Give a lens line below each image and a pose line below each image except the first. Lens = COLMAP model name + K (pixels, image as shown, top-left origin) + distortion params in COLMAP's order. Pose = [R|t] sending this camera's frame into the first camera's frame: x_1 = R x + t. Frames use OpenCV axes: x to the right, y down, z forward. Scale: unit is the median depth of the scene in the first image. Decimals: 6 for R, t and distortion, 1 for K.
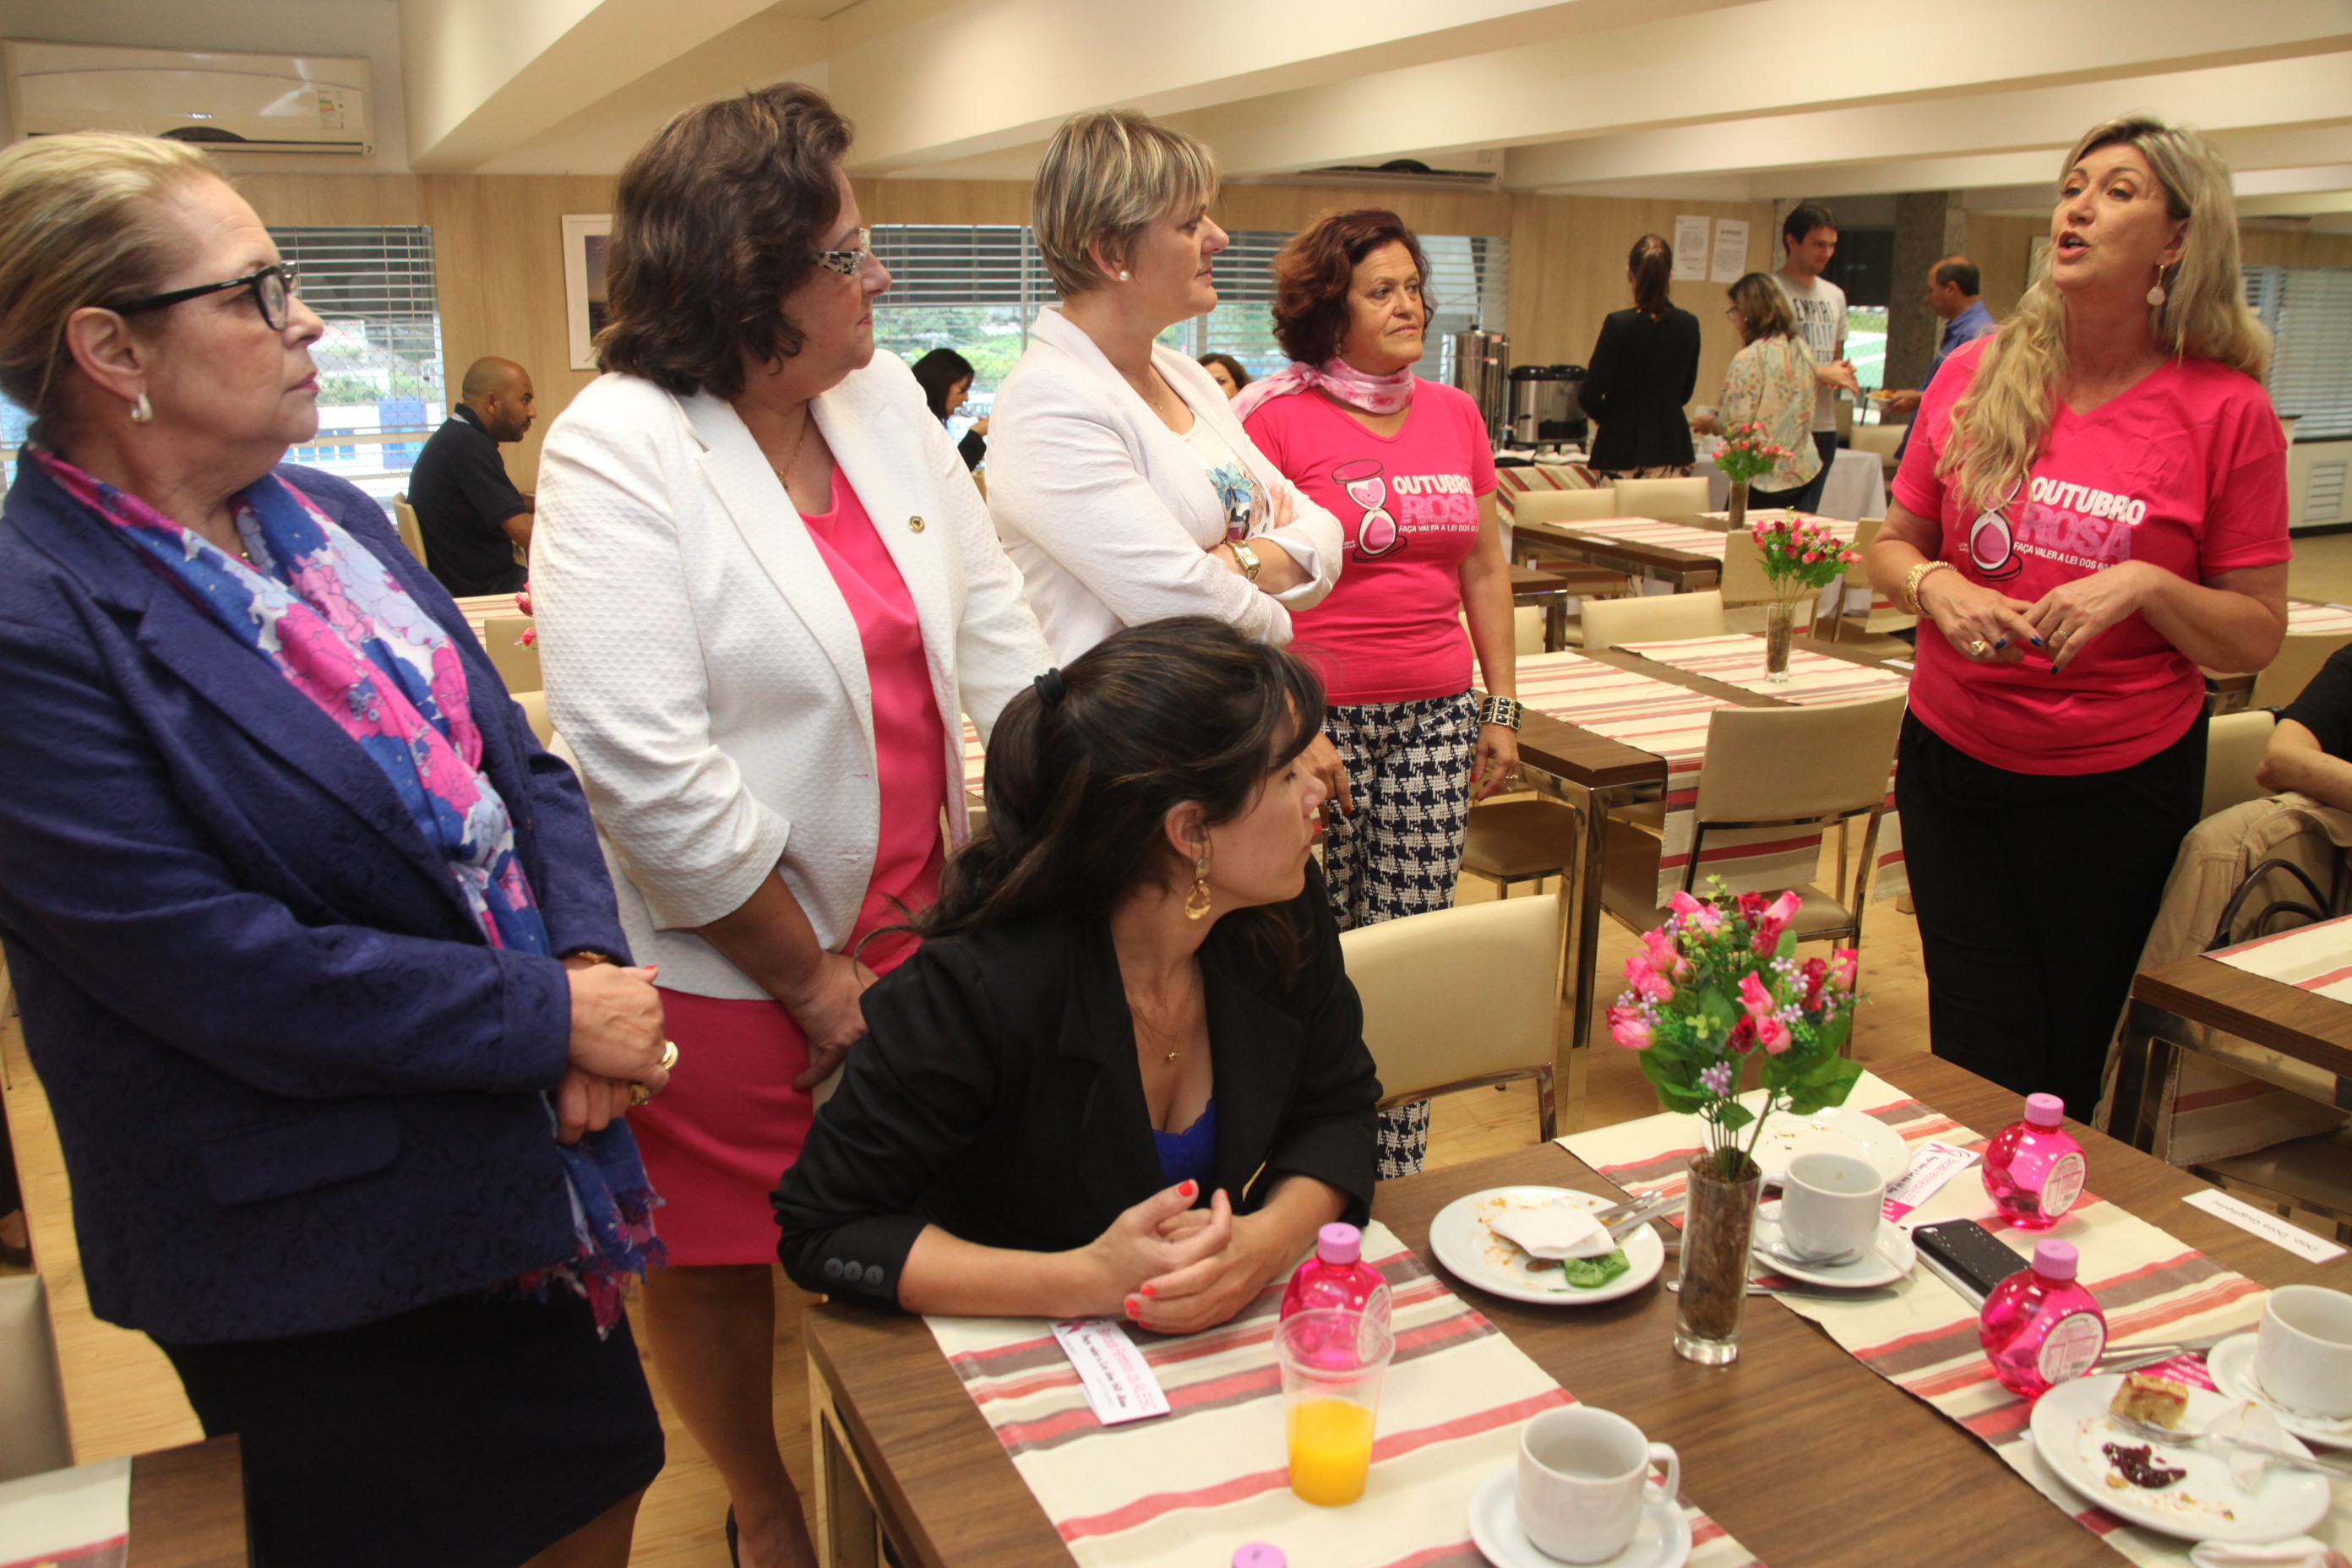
lens RADIAL K [[1902.4, 0, 1176.0], [0, 1902.4, 784.0], [0, 0, 1]] dist [-0.171342, 0.143723]
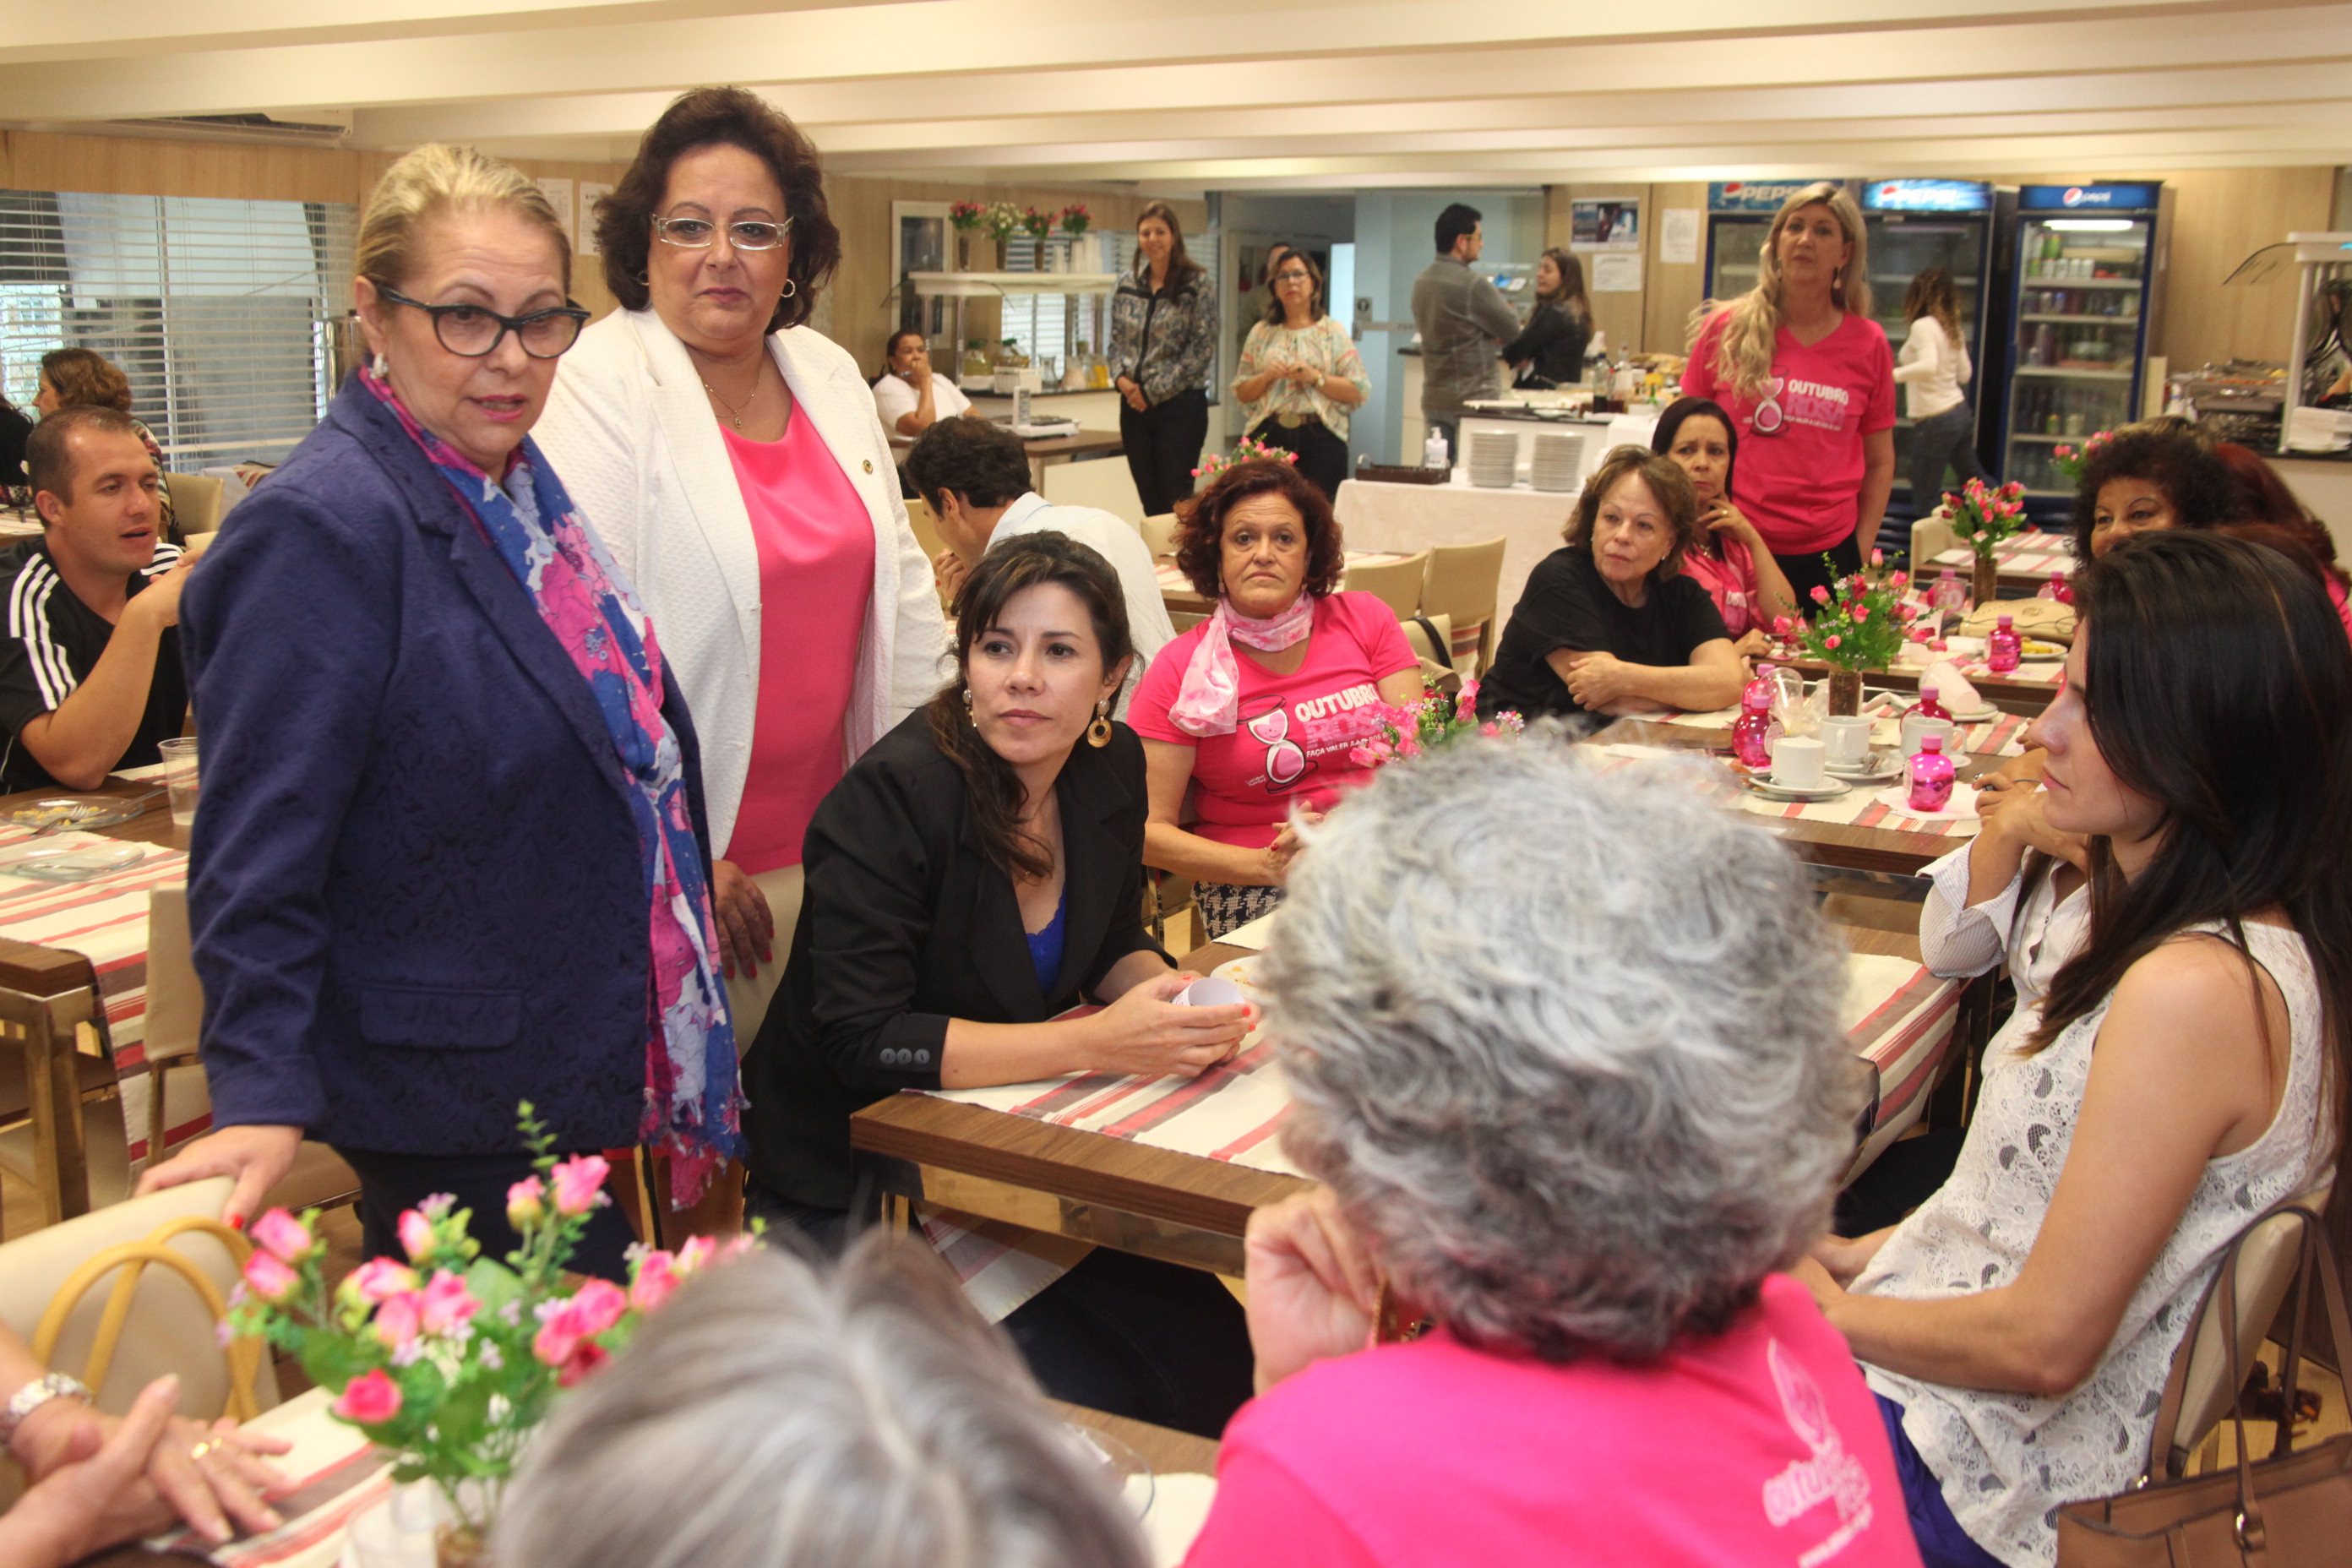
lens RADIAL K [[2428.9, 0, 1171.4], [0, 2428.9, 775.8], [0, 0, 1]] dist [-0.086388, 0.174916]
pose [[0.819554, -0.108558, 0.562624, -0.774889], [0.135463, 0.990763, -0.006158, 0.087696], [-0.556759, 0.081262, 0.826690, -0.367169]]
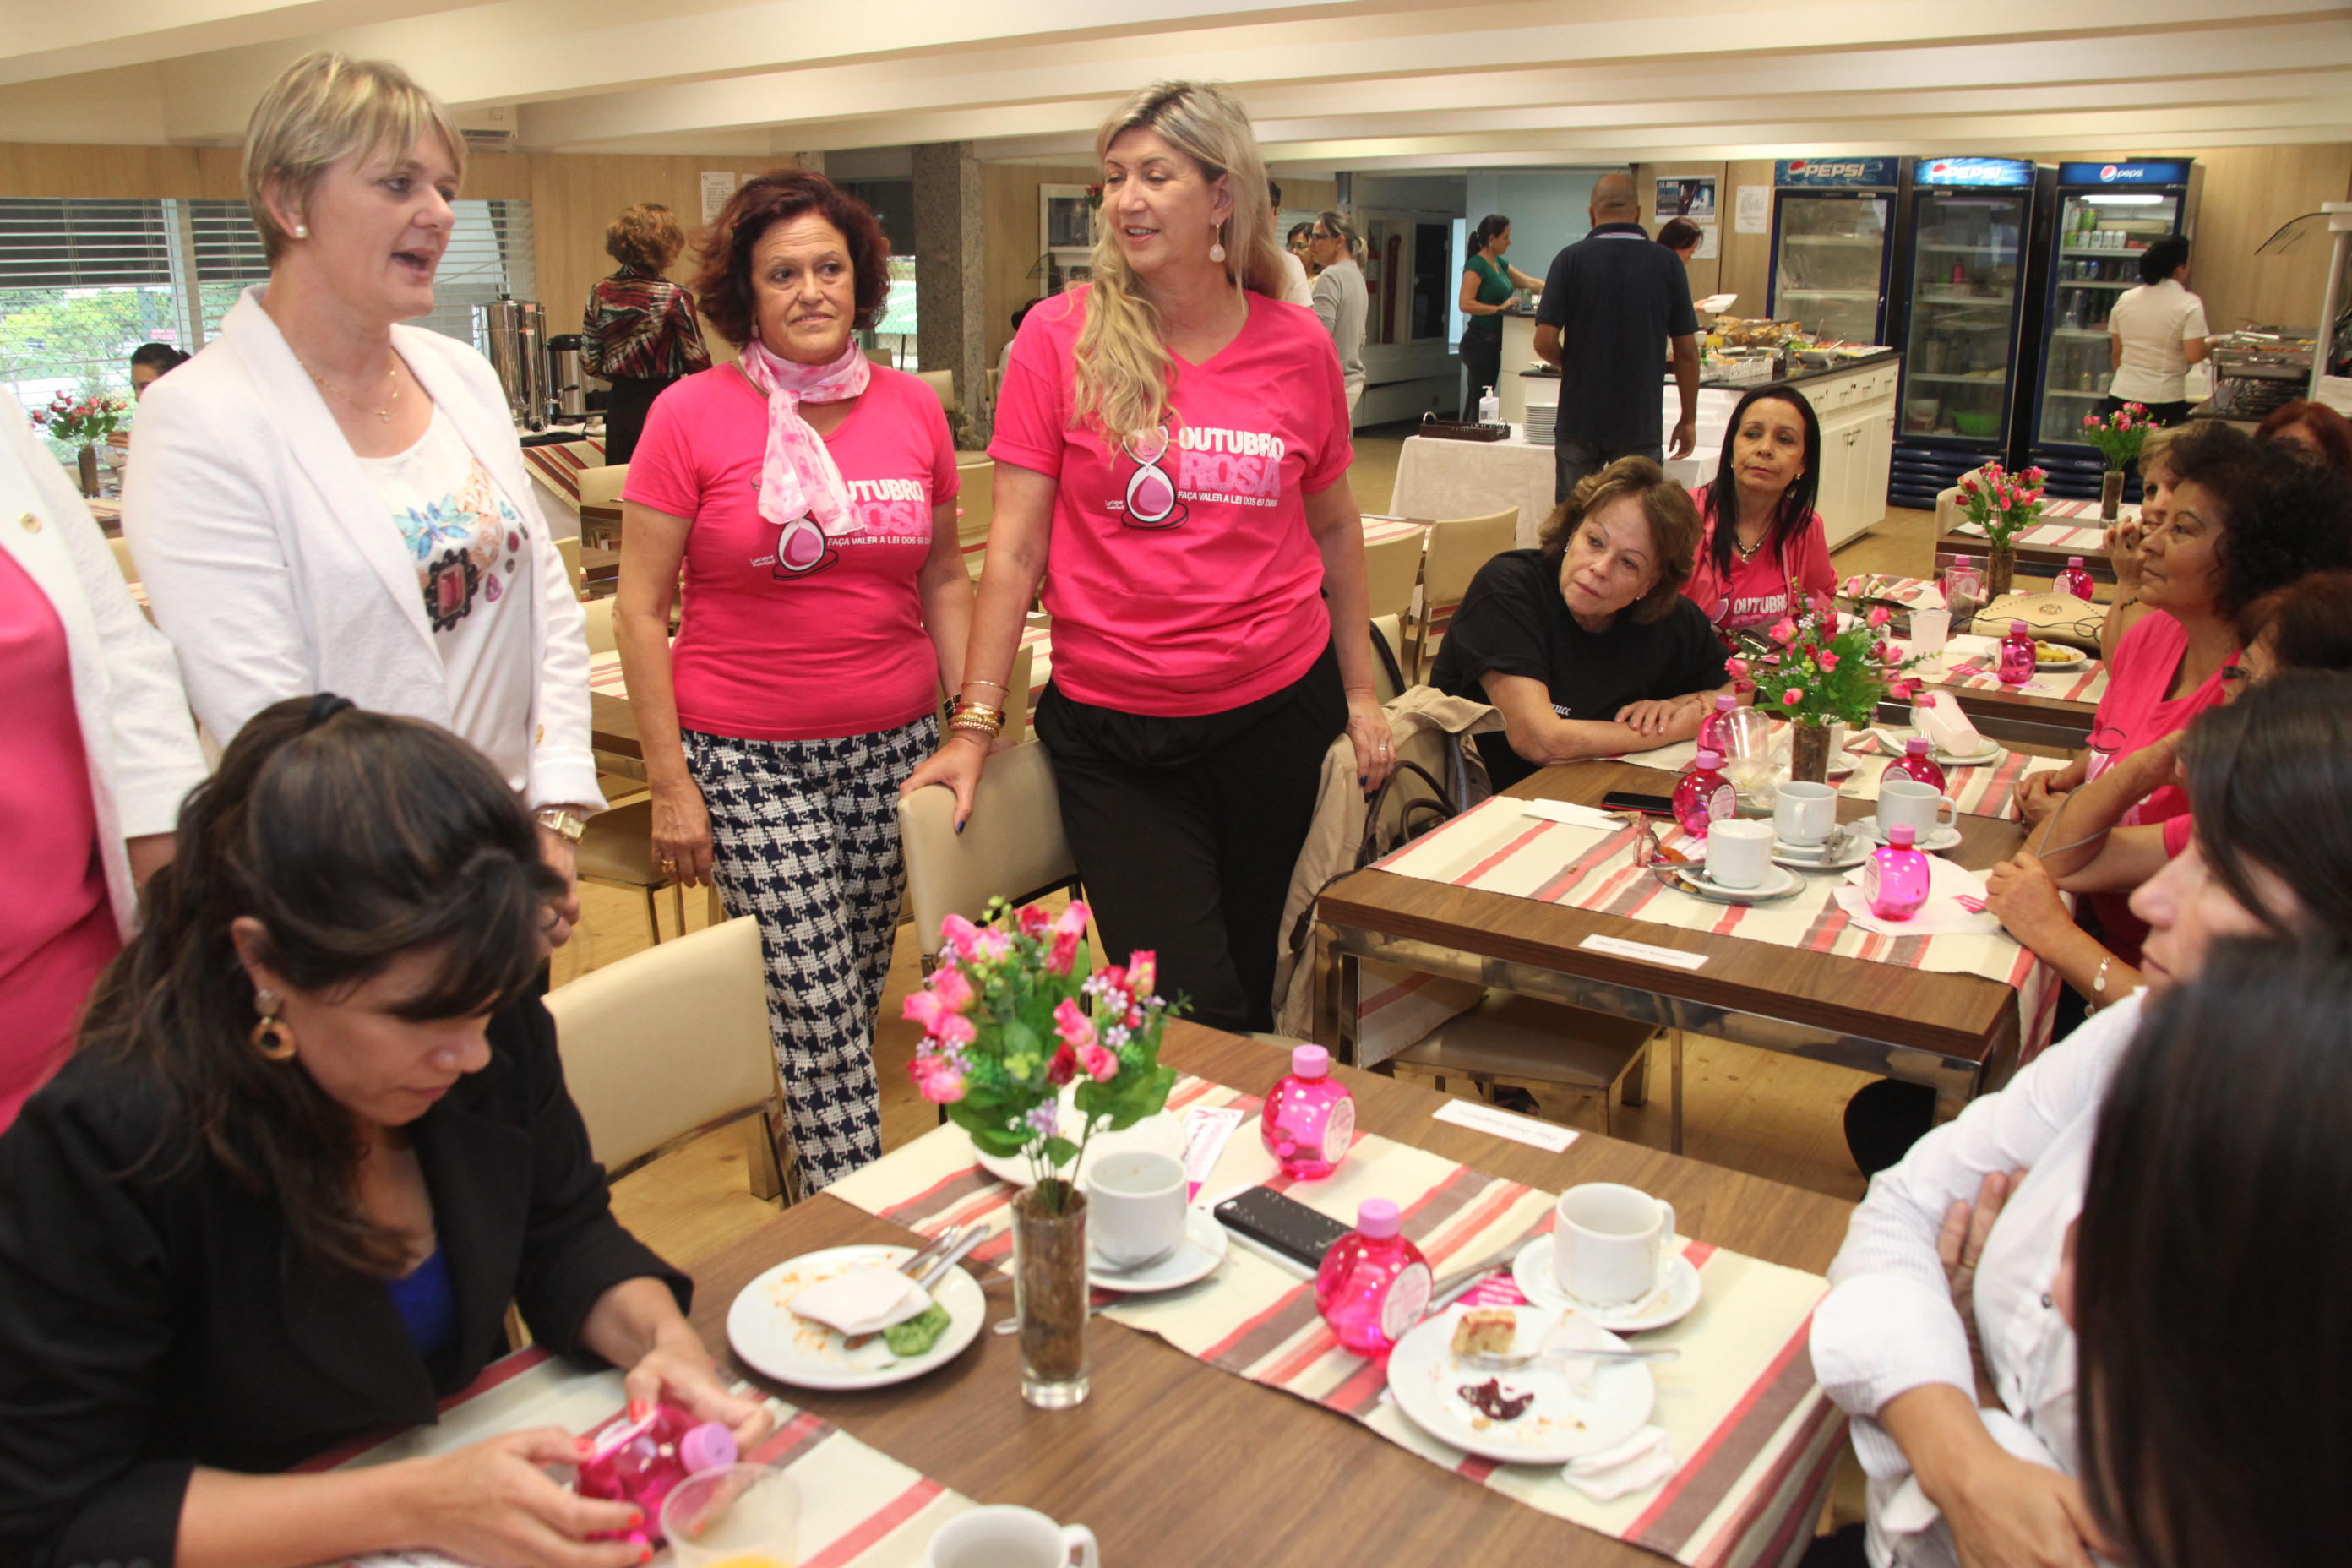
lens RADIAL K [[1902.4, 0, 1176.0], [0, 1902.4, 784.0], [0, 0, 1]] dist [-0.171342, 0.143723]
pose [[0.874661, -0.138509, 0.464525, -0.051164], [0.128170, 0.990284, 0.053943, -0.037640], [-0.467483, 0.012356, 0.883916, 0.118752]]
